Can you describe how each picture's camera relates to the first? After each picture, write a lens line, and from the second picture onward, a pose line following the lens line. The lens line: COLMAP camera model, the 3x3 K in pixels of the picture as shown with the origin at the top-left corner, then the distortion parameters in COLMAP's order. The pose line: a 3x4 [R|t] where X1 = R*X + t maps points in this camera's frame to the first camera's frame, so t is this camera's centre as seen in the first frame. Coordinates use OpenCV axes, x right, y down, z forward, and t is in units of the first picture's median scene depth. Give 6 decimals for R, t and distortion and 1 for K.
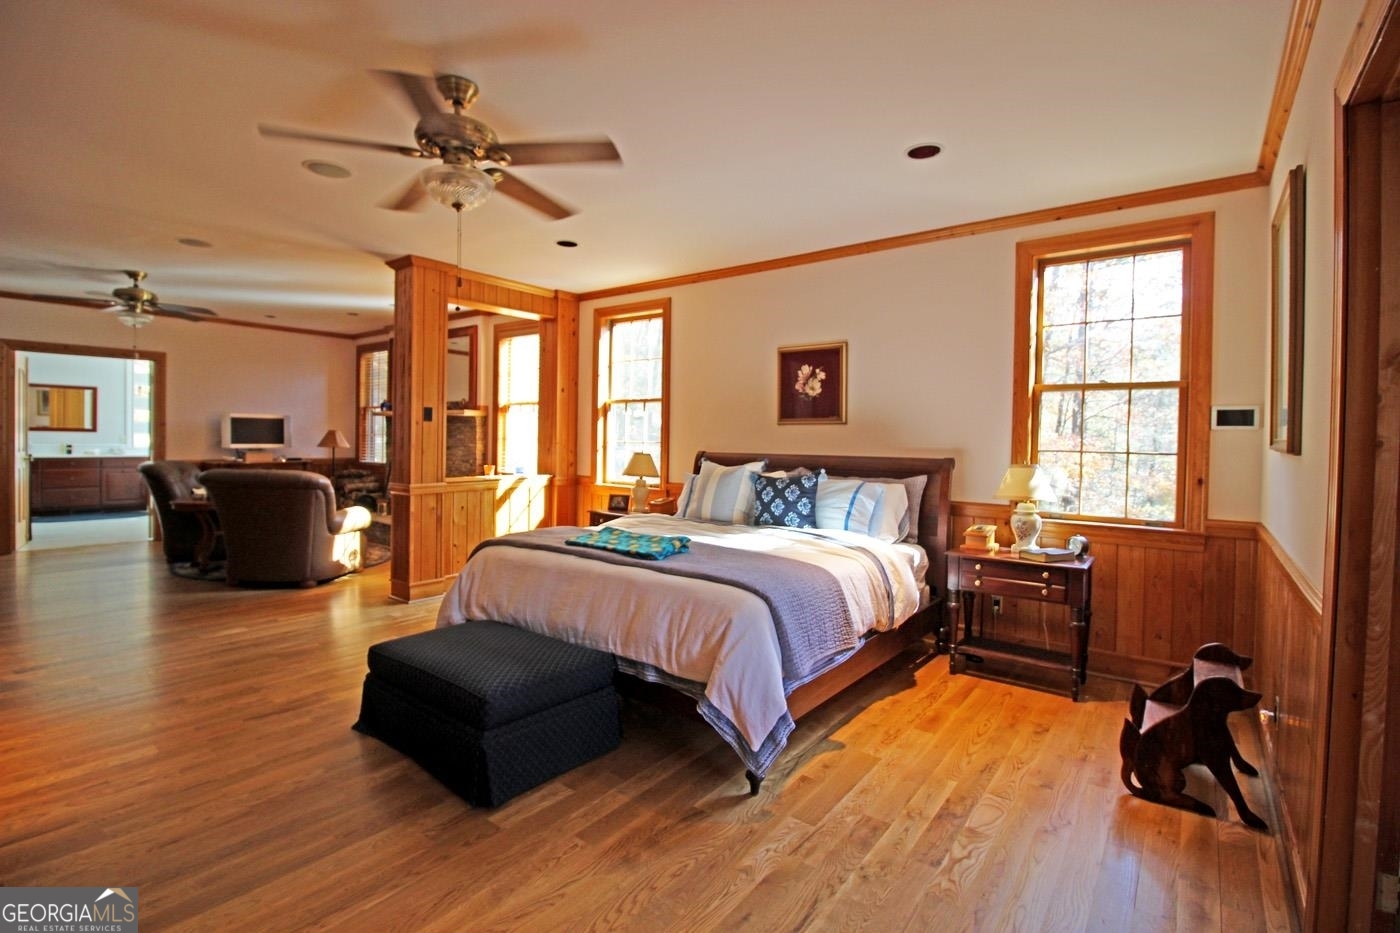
lens RADIAL K [[641.5, 0, 700.6], [0, 641.5, 459.3], [0, 0, 1]] dist [-0.013651, -0.003722]
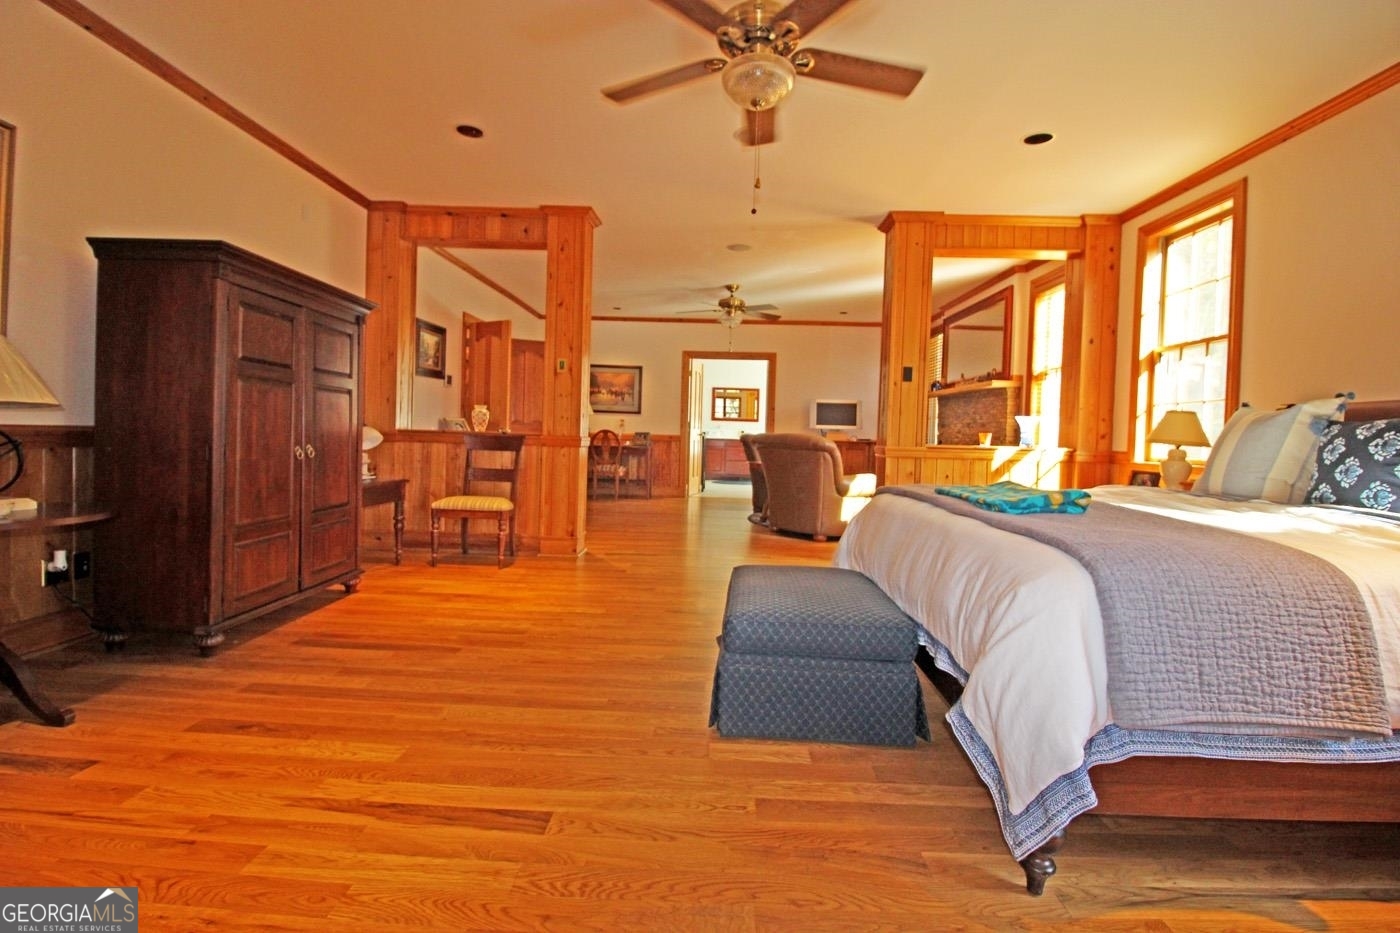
lens RADIAL K [[641.5, 0, 695.7], [0, 641.5, 456.4], [0, 0, 1]] dist [-0.013651, -0.003722]
pose [[0.584169, 0.029441, -0.811098, 0.156059], [-0.043890, 0.999026, 0.004652, 0.056760], [0.810444, 0.032882, 0.584892, 0.168420]]
